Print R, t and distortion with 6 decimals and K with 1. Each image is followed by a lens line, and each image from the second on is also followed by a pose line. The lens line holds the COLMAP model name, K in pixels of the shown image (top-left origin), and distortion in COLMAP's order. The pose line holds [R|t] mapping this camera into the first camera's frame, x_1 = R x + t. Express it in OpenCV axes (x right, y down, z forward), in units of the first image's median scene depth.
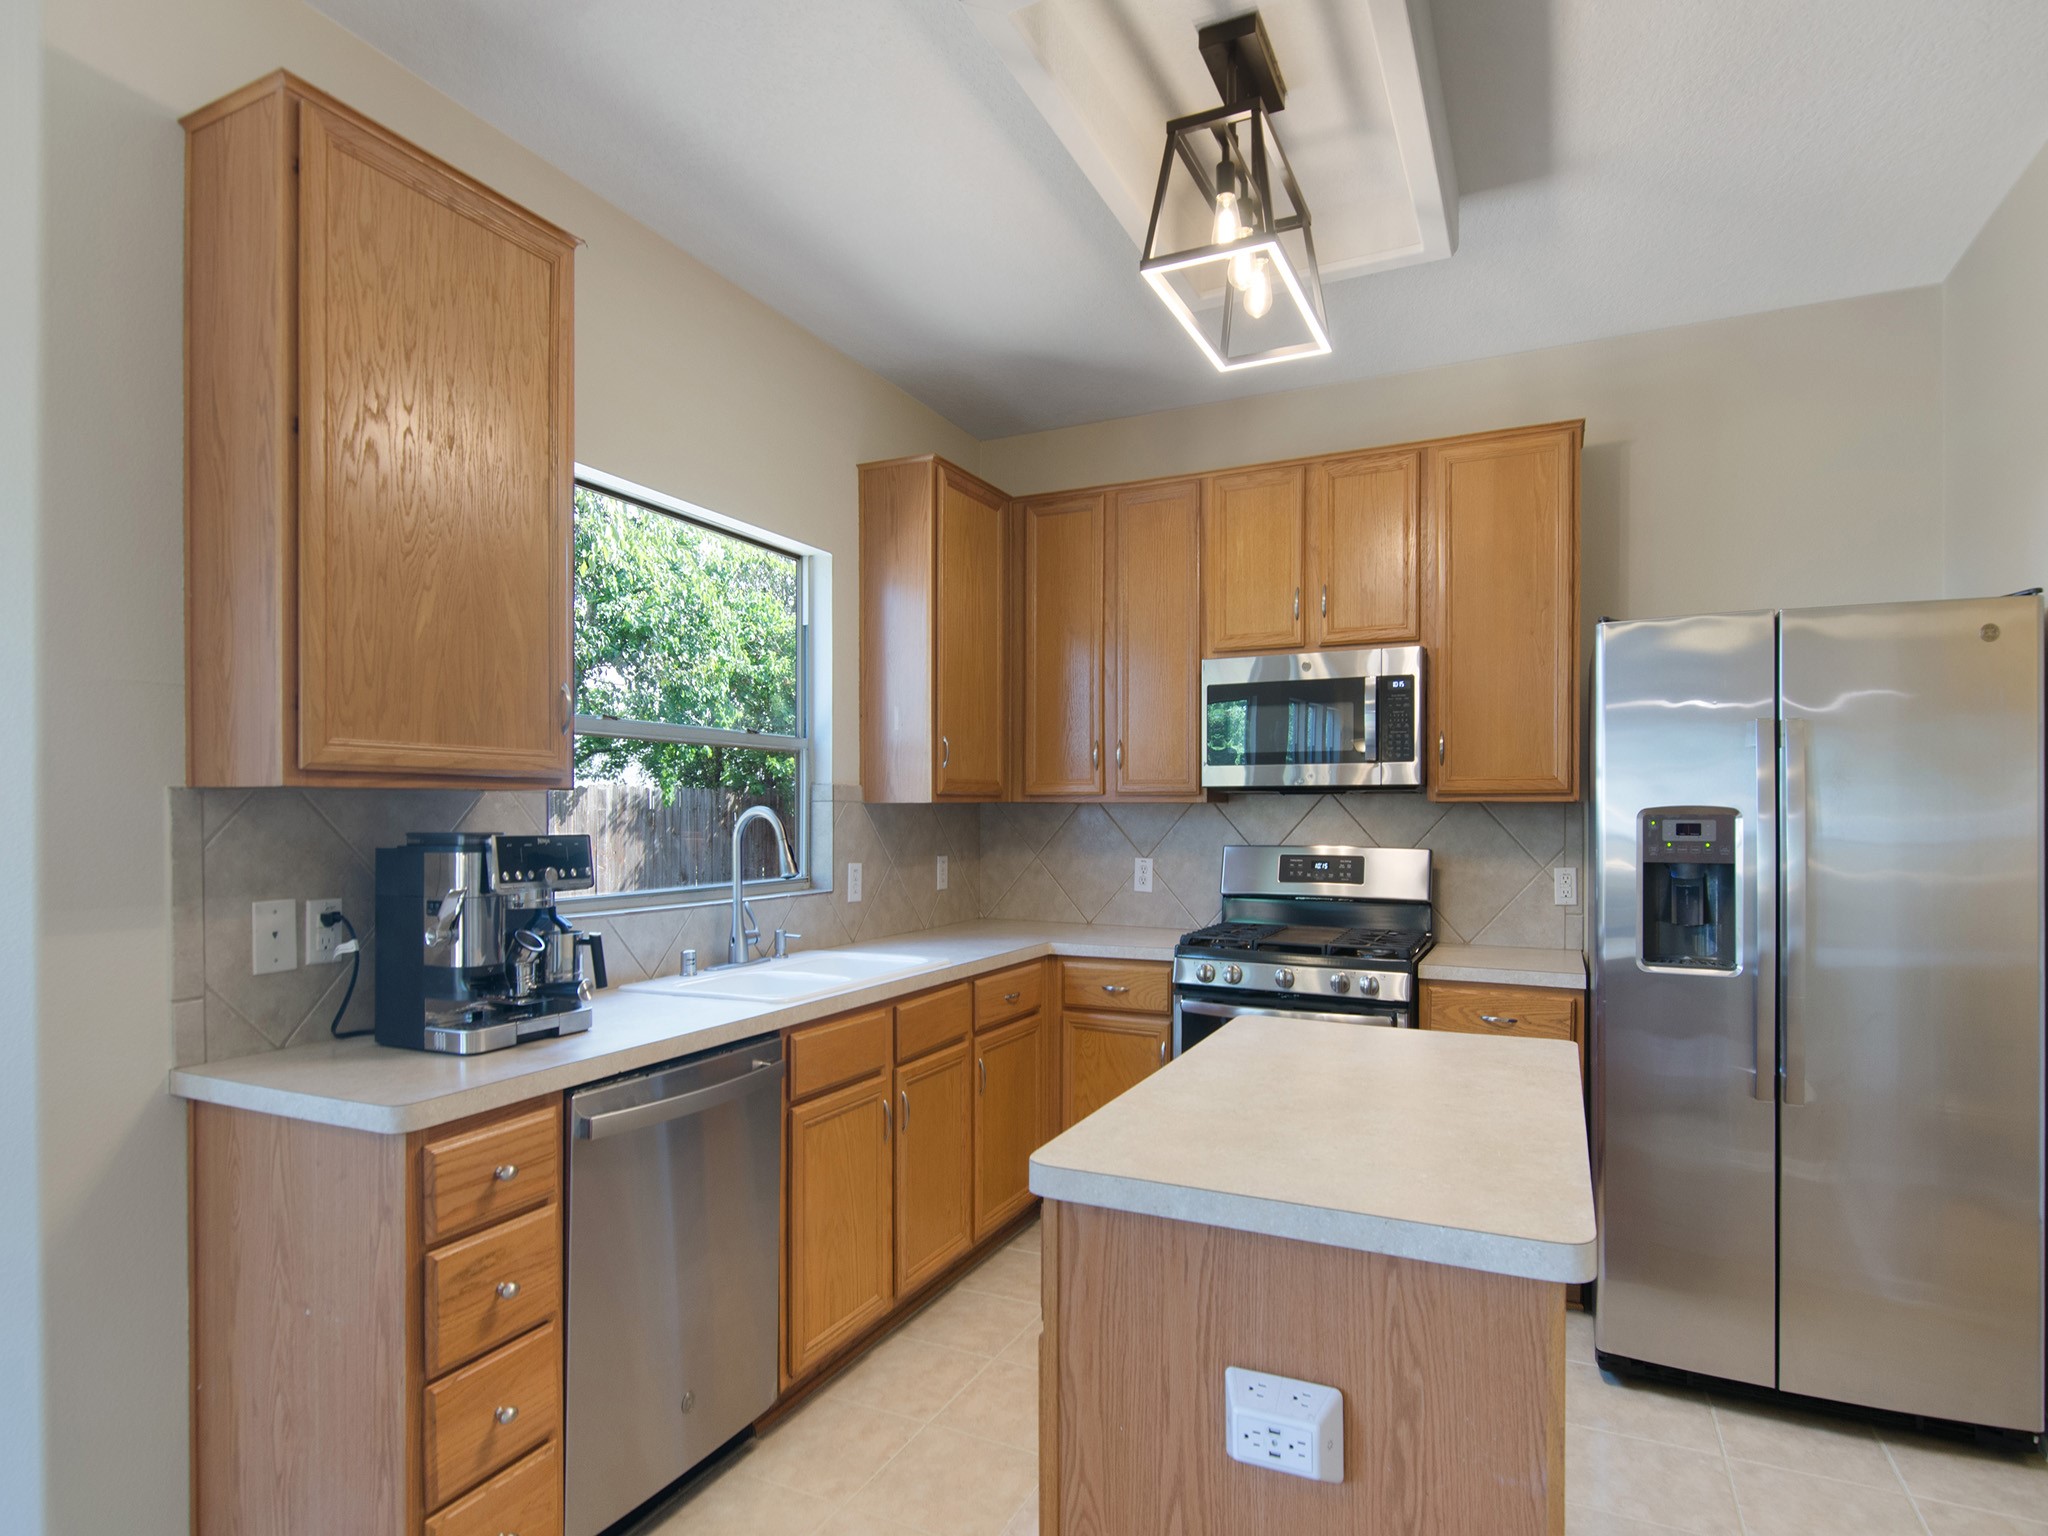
lens RADIAL K [[1088.1, 0, 1037.3], [0, 1088.1, 812.6], [0, 0, 1]] dist [0.008975, -0.001293]
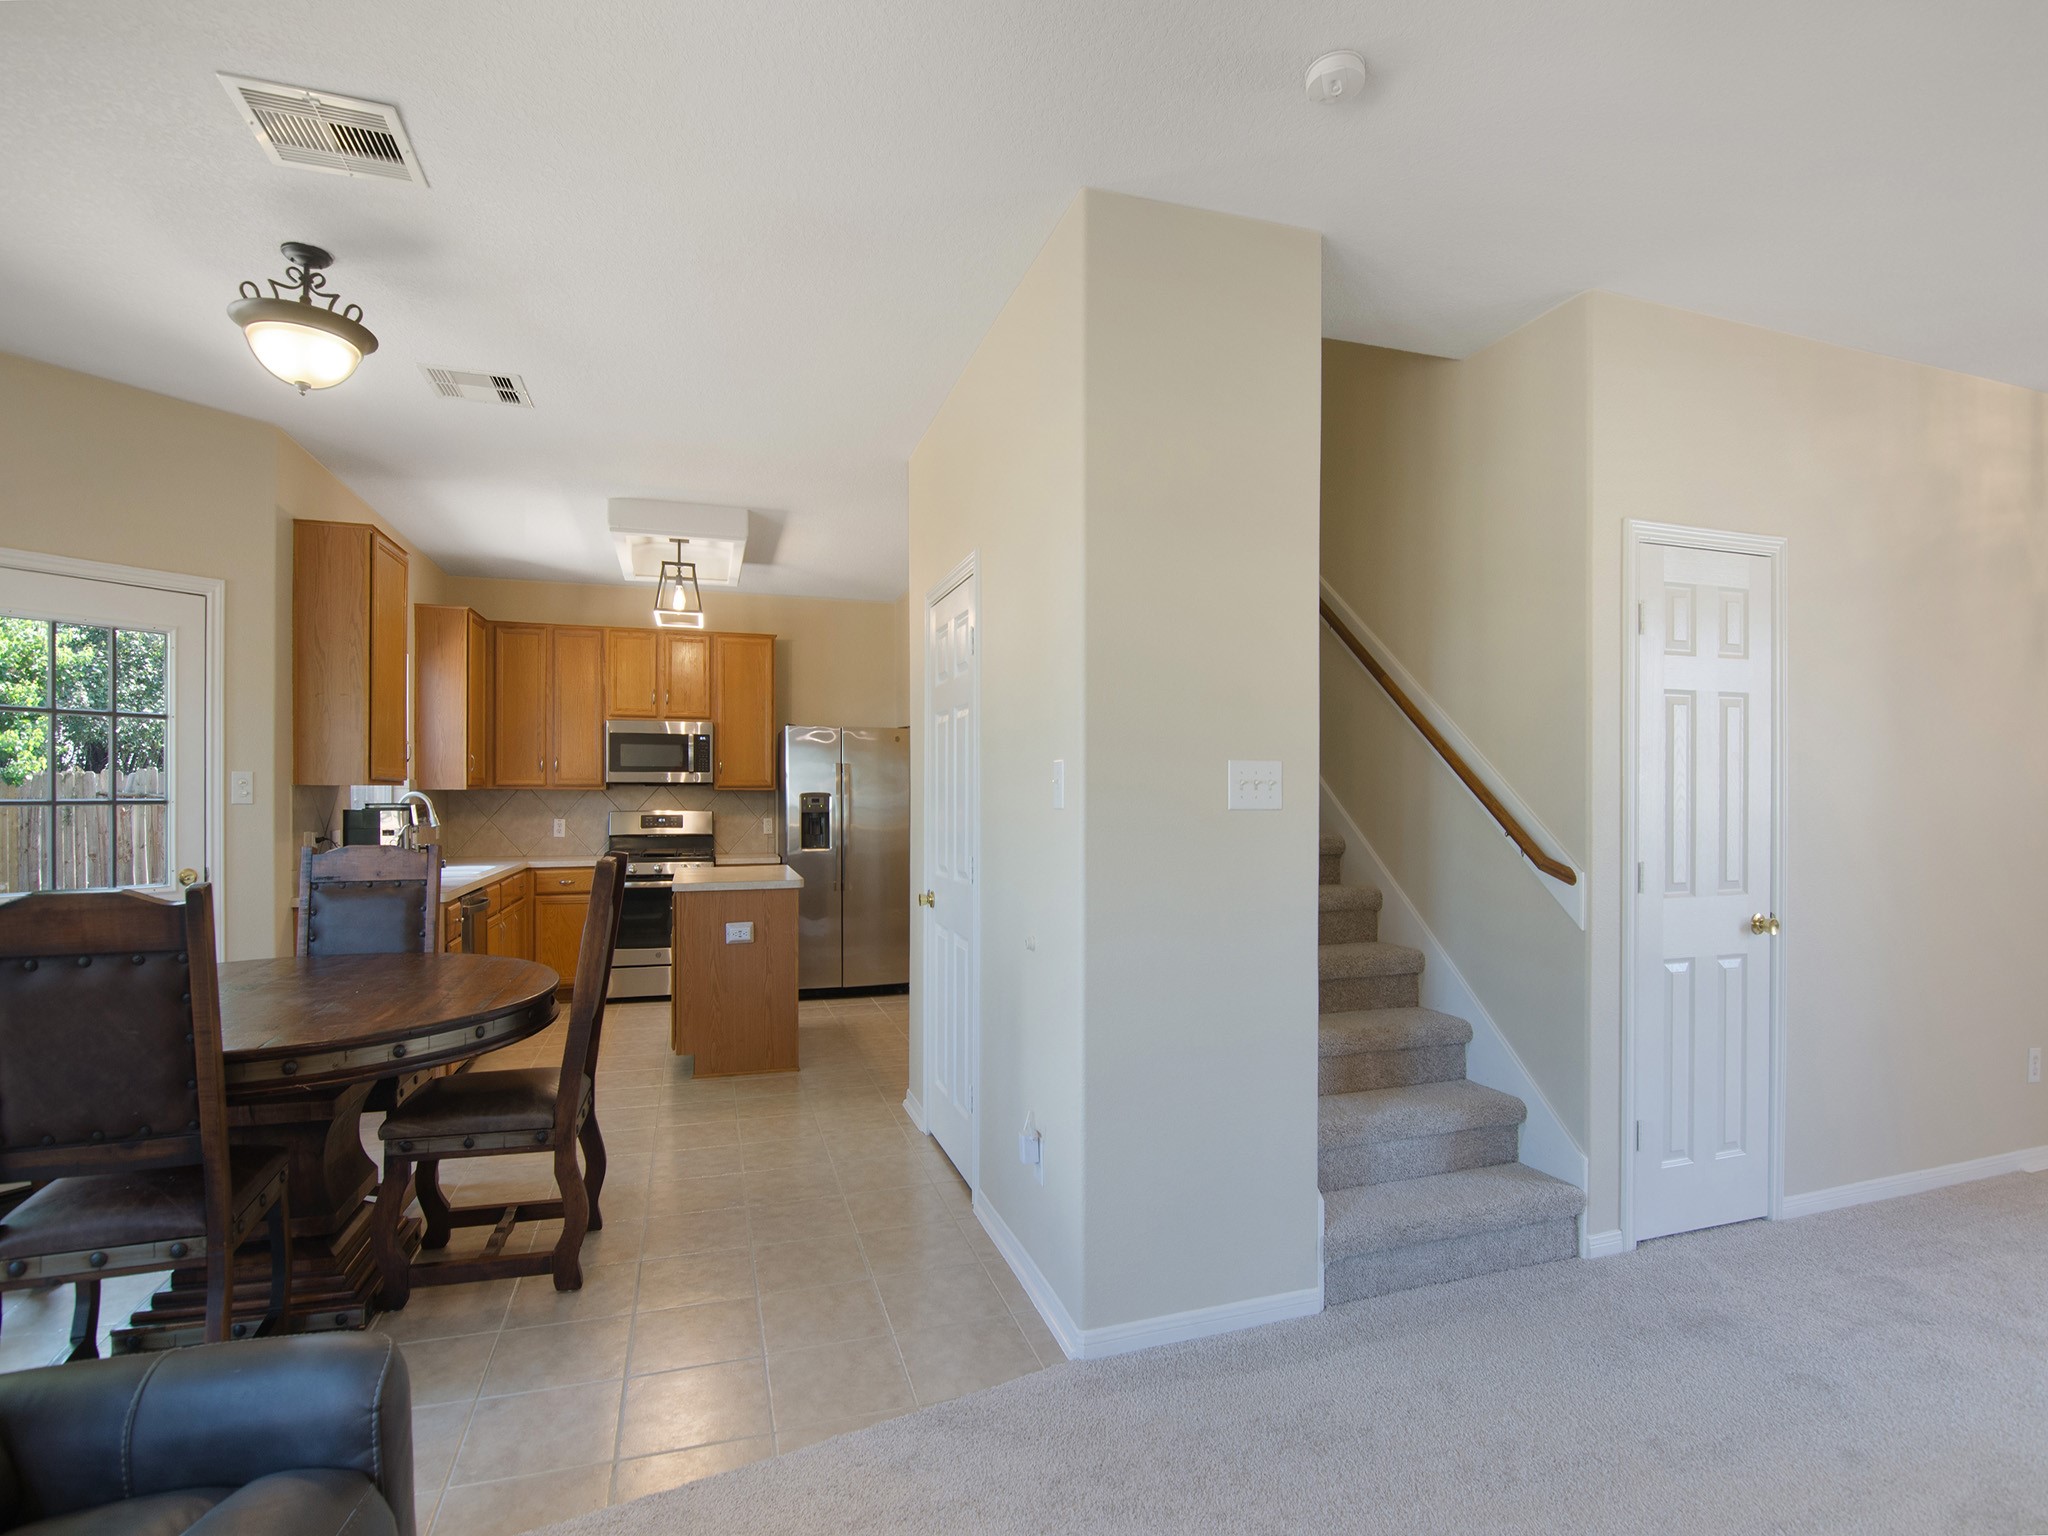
lens RADIAL K [[1027.9, 0, 1037.4], [0, 1027.9, 800.1], [0, 0, 1]] dist [-0.009193, -0.006633]
pose [[0.721973, -0.004130, 0.691909, -0.652760], [-0.000351, 0.999980, 0.006335, -0.002601], [-0.691921, -0.004816, 0.721957, -1.039910]]
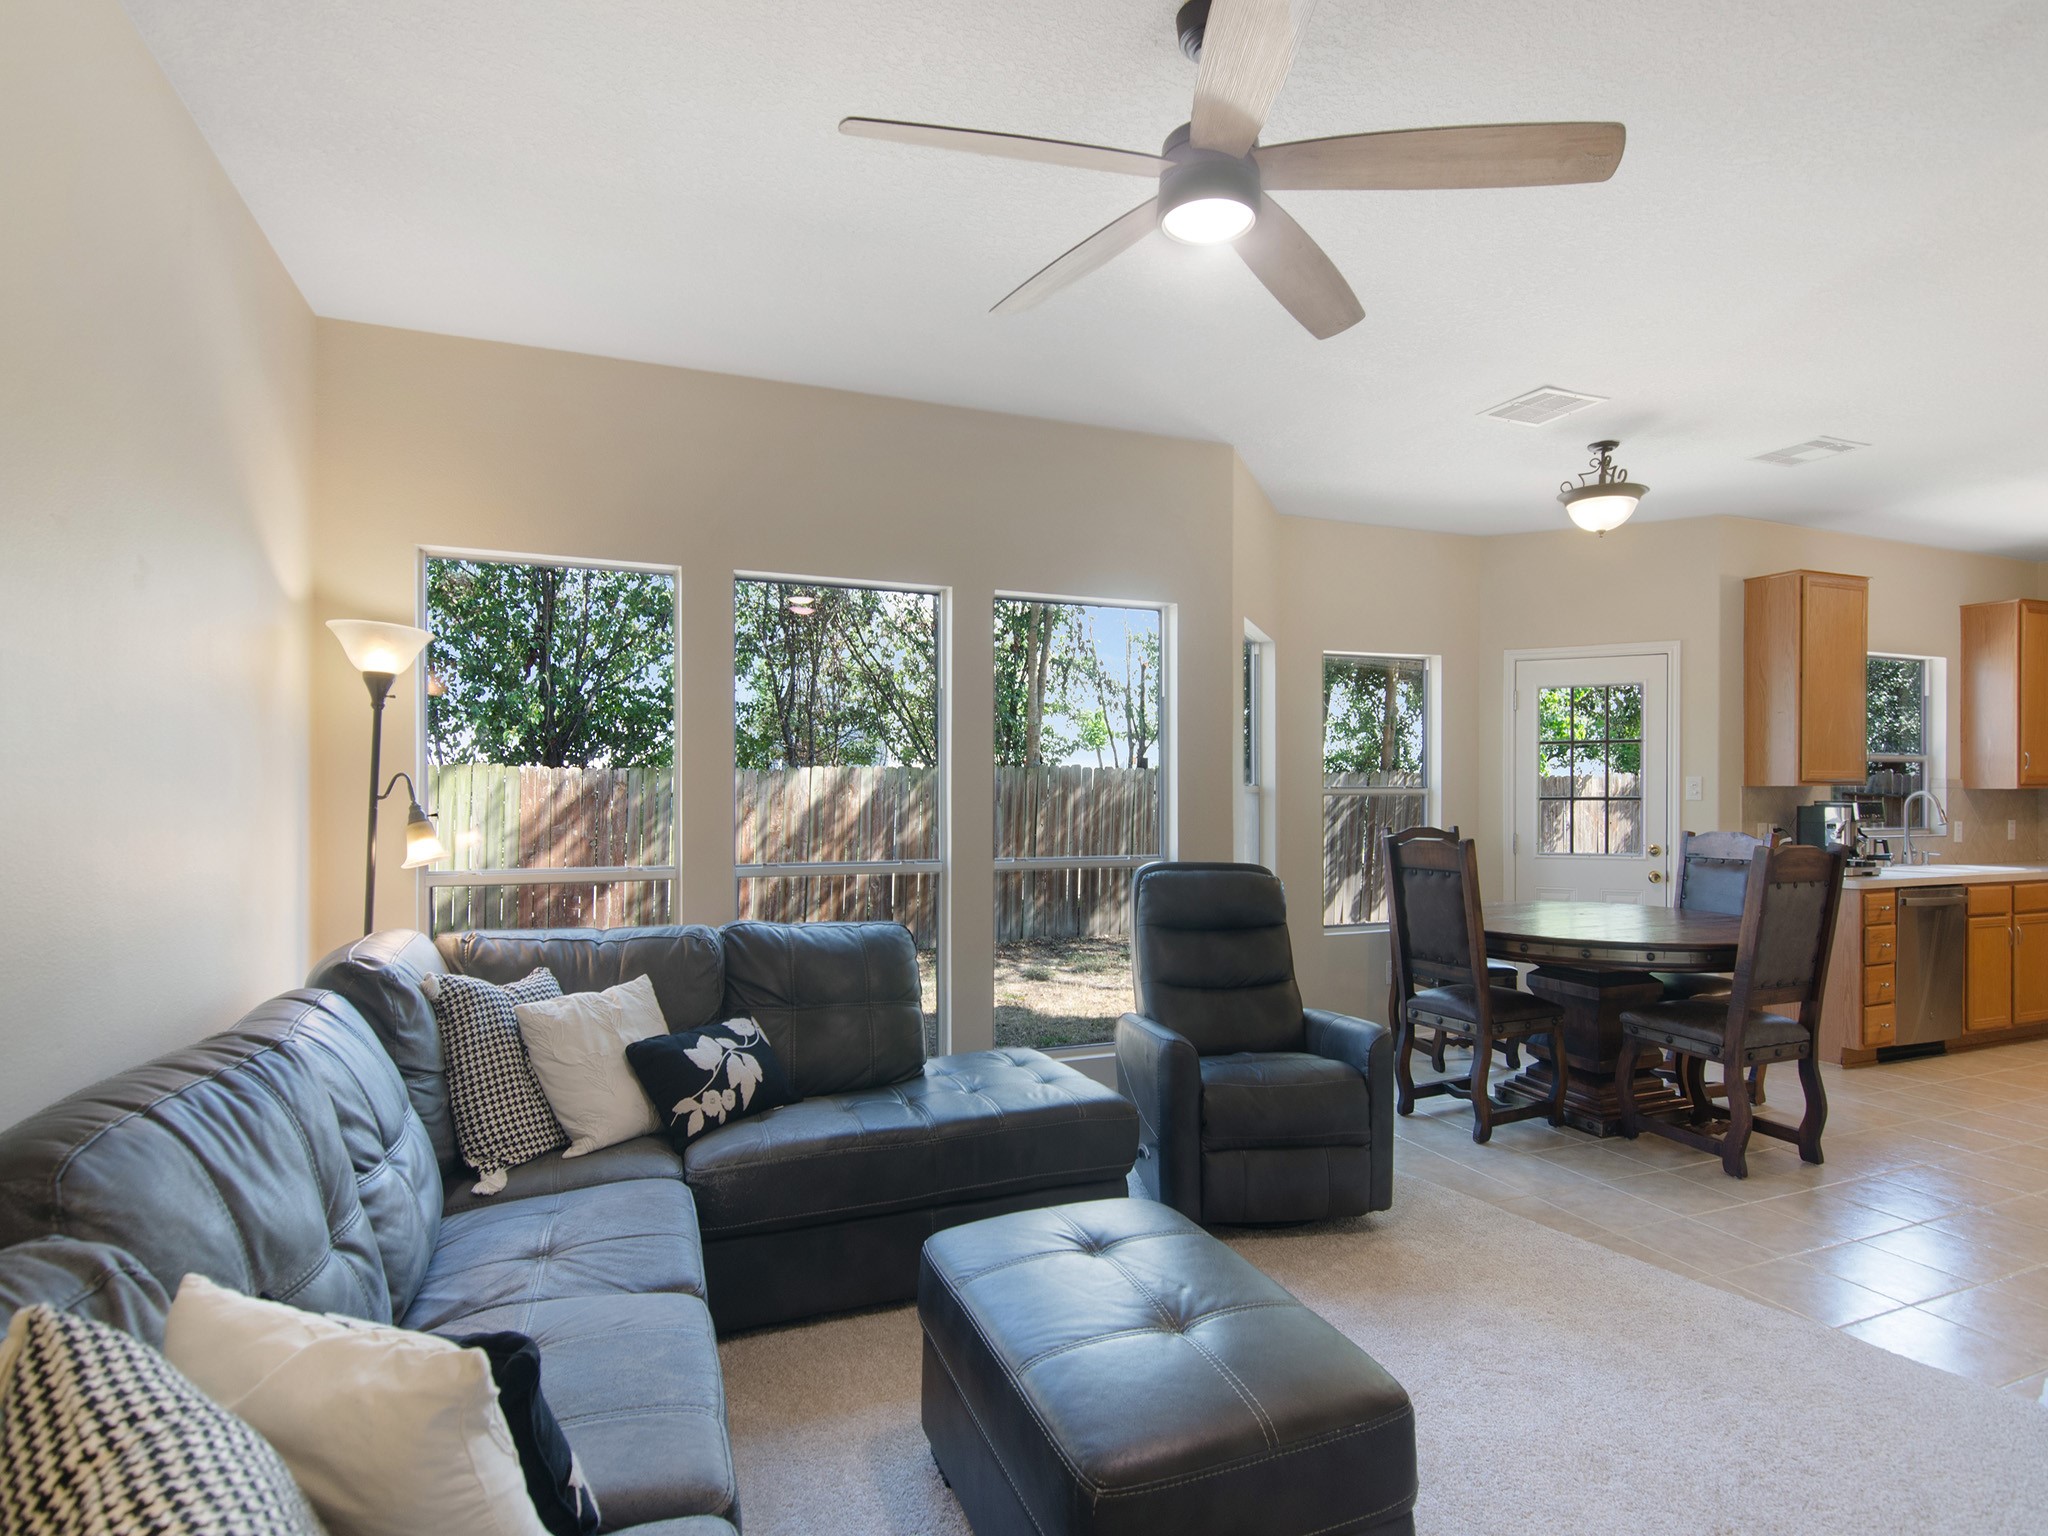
lens RADIAL K [[1027.9, 0, 992.0], [0, 1027.9, 798.0], [0, 0, 1]] dist [-0.009193, -0.006633]
pose [[0.709927, 0.001896, -0.704272, -0.131711], [0.001015, 0.999993, 0.003715, -0.001218], [0.704274, -0.003352, 0.709920, -1.506495]]
